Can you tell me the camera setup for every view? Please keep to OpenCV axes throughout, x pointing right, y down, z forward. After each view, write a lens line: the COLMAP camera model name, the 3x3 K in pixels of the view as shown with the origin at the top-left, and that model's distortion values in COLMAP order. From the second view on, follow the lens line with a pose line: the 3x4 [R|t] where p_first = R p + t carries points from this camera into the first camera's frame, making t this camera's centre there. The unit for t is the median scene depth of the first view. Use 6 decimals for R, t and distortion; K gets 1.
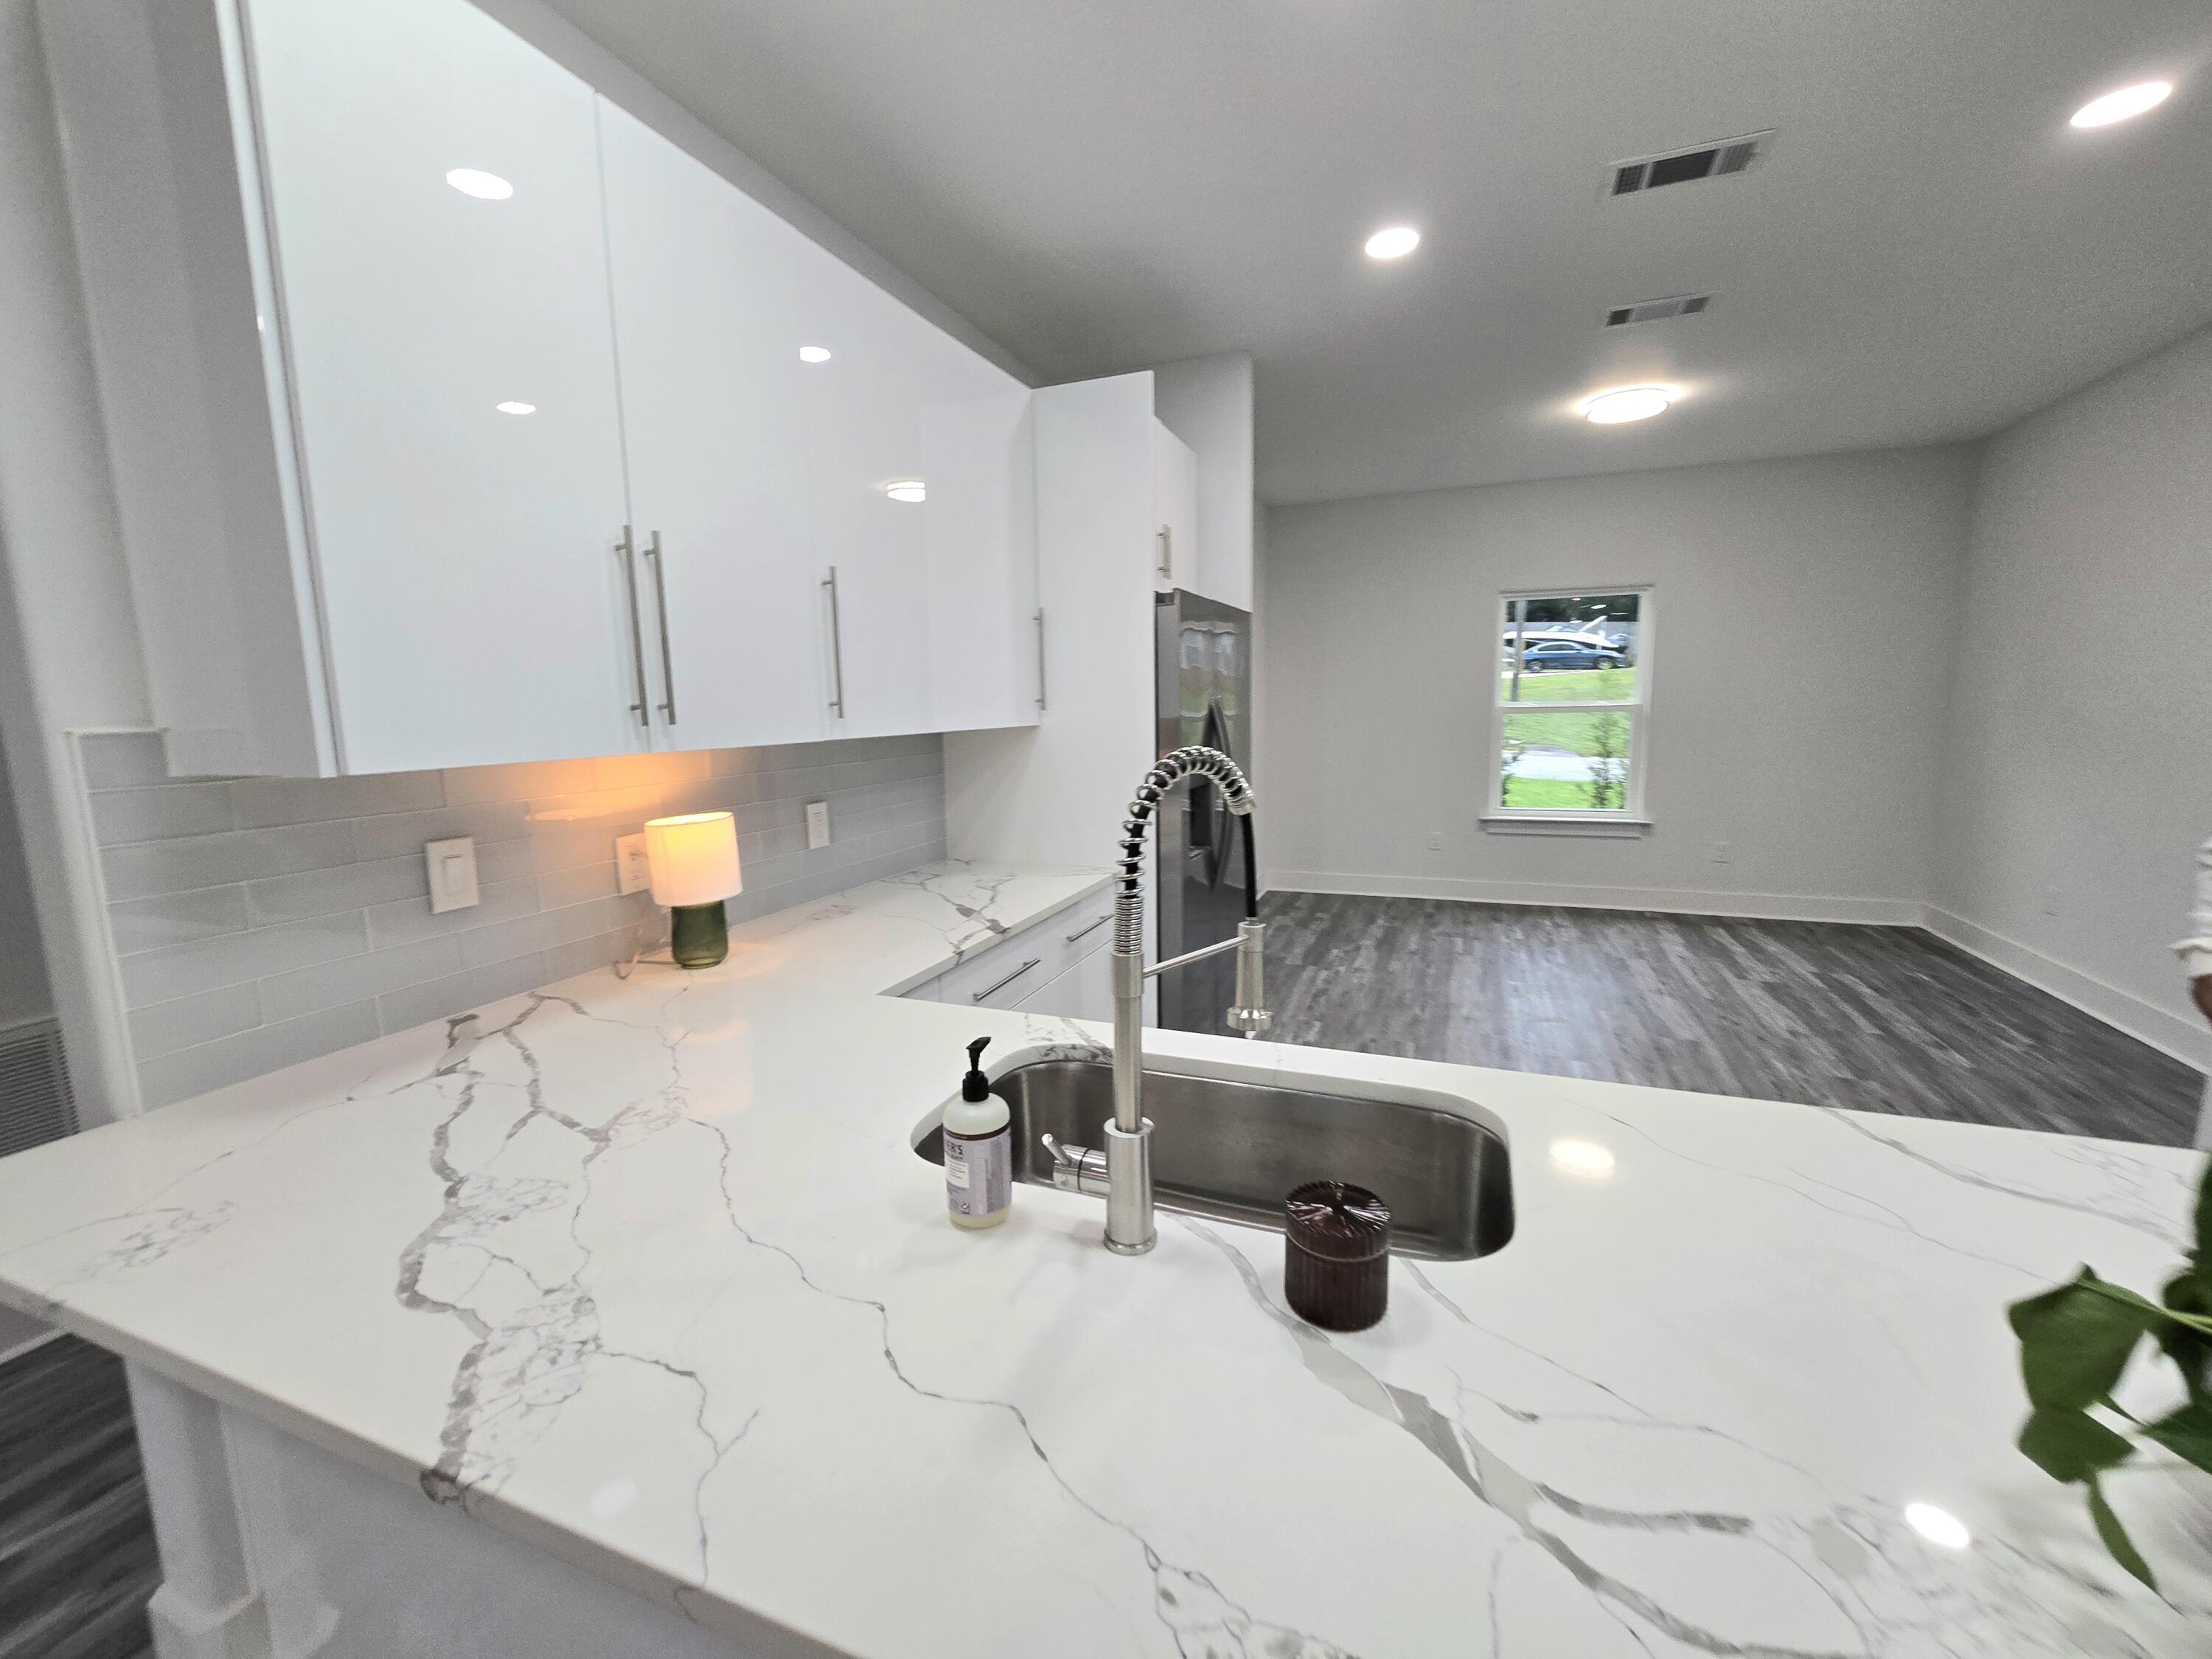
lens RADIAL K [[908.1, 0, 1098.6], [0, 908.1, 838.1], [0, 0, 1]] dist [-0.002390, 0.000786]
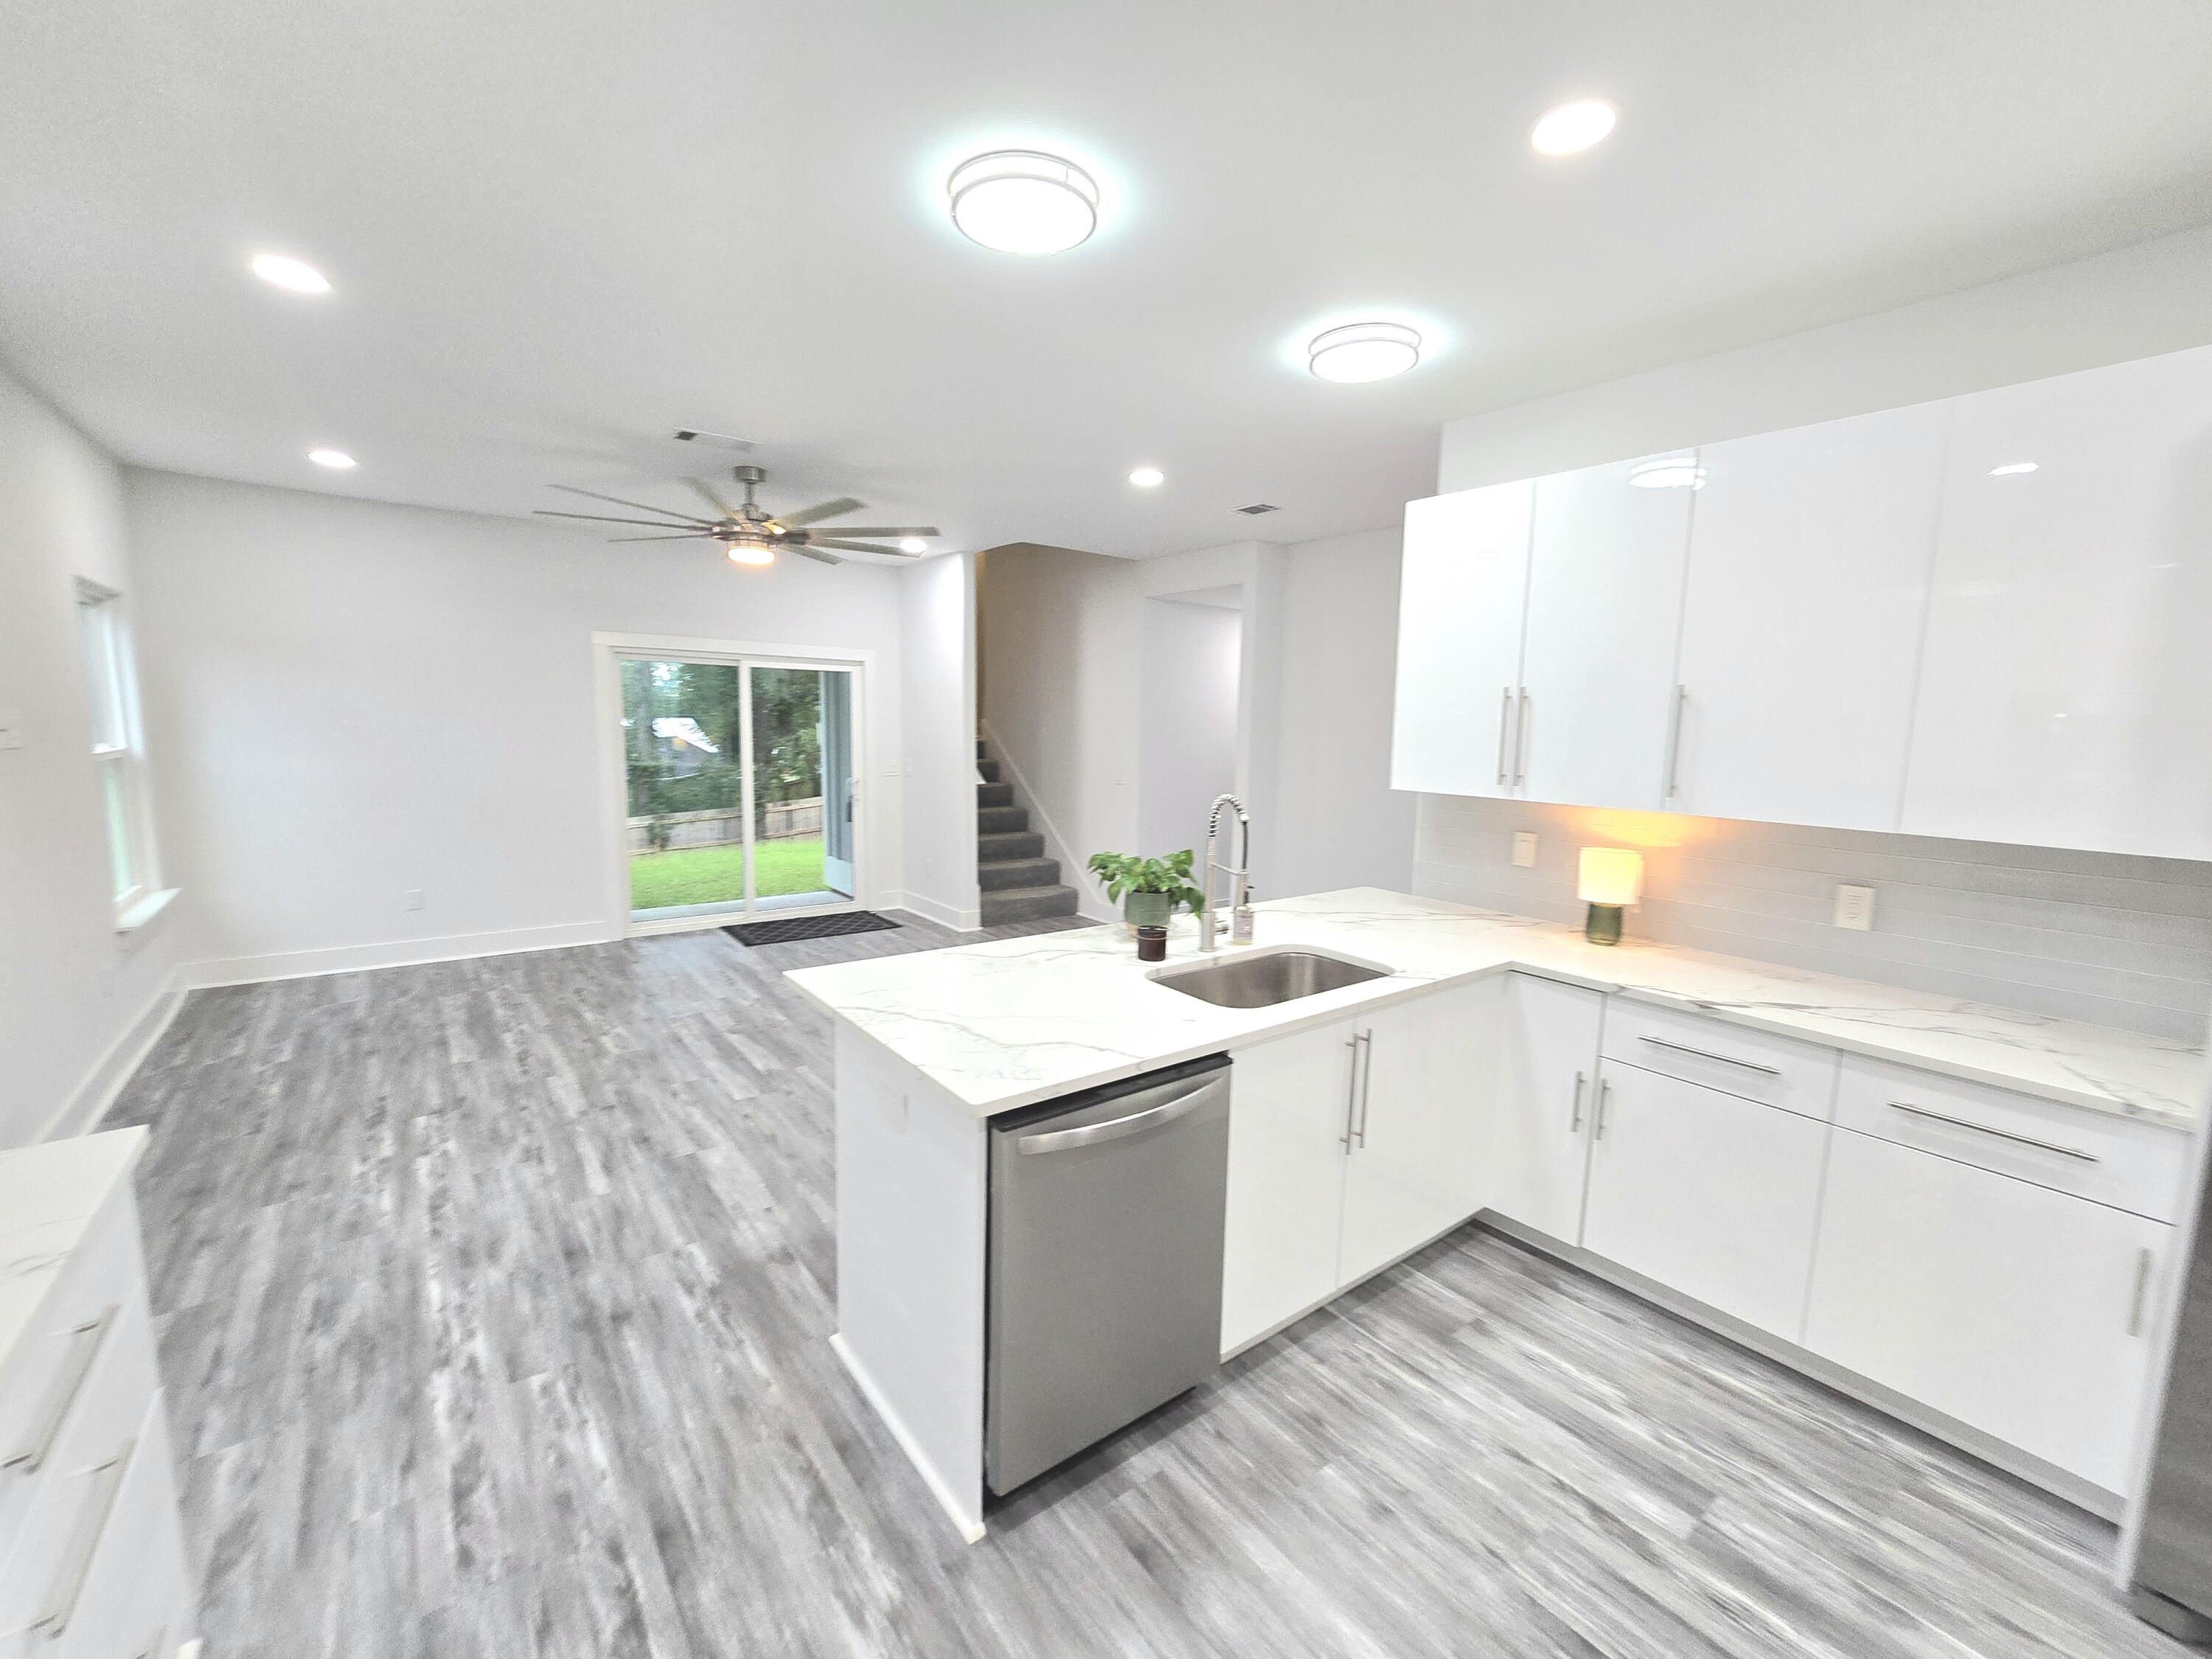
lens RADIAL K [[923.5, 0, 1105.7], [0, 923.5, 835.7], [0, 0, 1]] dist [-0.001271, 0.000770]
pose [[-0.513222, 0.110199, -0.851152, 1.171151], [-0.145216, 0.966274, 0.212666, -0.223844], [0.845882, 0.232745, -0.479910, 0.879811]]
